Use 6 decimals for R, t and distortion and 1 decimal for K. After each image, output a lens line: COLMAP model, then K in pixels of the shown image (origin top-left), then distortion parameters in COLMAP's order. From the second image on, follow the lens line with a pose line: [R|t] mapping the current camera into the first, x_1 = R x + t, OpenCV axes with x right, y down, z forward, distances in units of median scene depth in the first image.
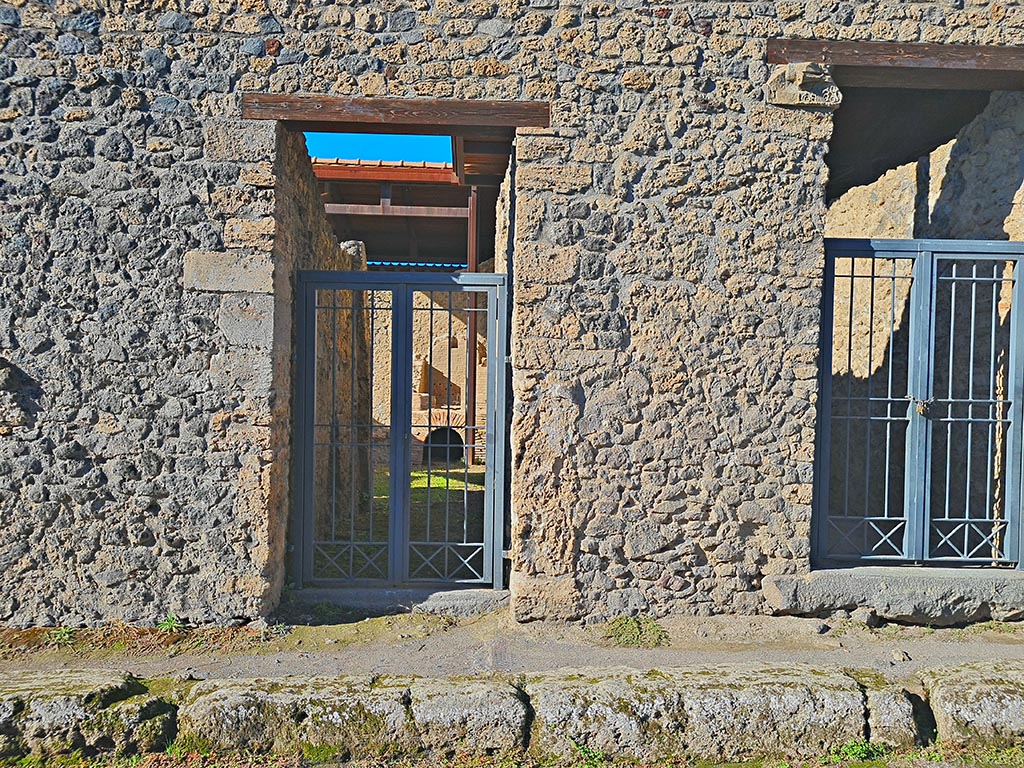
lens RADIAL K [[800.9, 0, 510.0], [0, 800.9, 382.5], [0, 0, 1]] dist [0.011745, -0.003160]
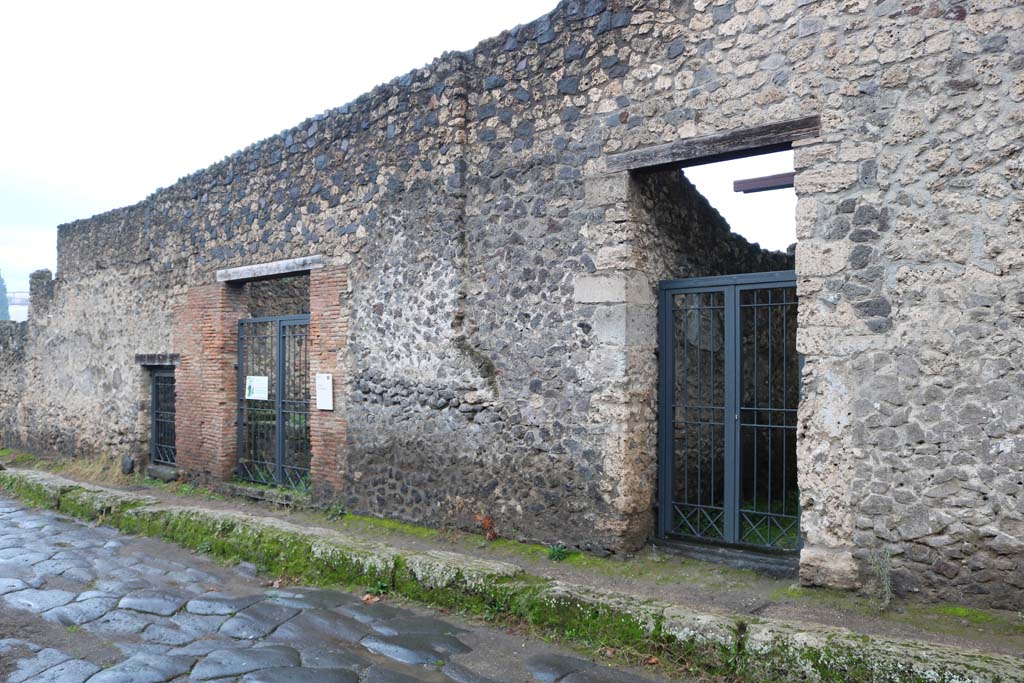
lens RADIAL K [[859.9, 0, 513.2], [0, 859.9, 338.6], [0, 0, 1]] dist [-0.118698, 0.022922]
pose [[0.700267, -0.036652, -0.712940, 0.568051], [-0.007746, 0.998232, -0.058927, 0.032066], [0.713839, 0.046788, 0.698745, -0.099375]]
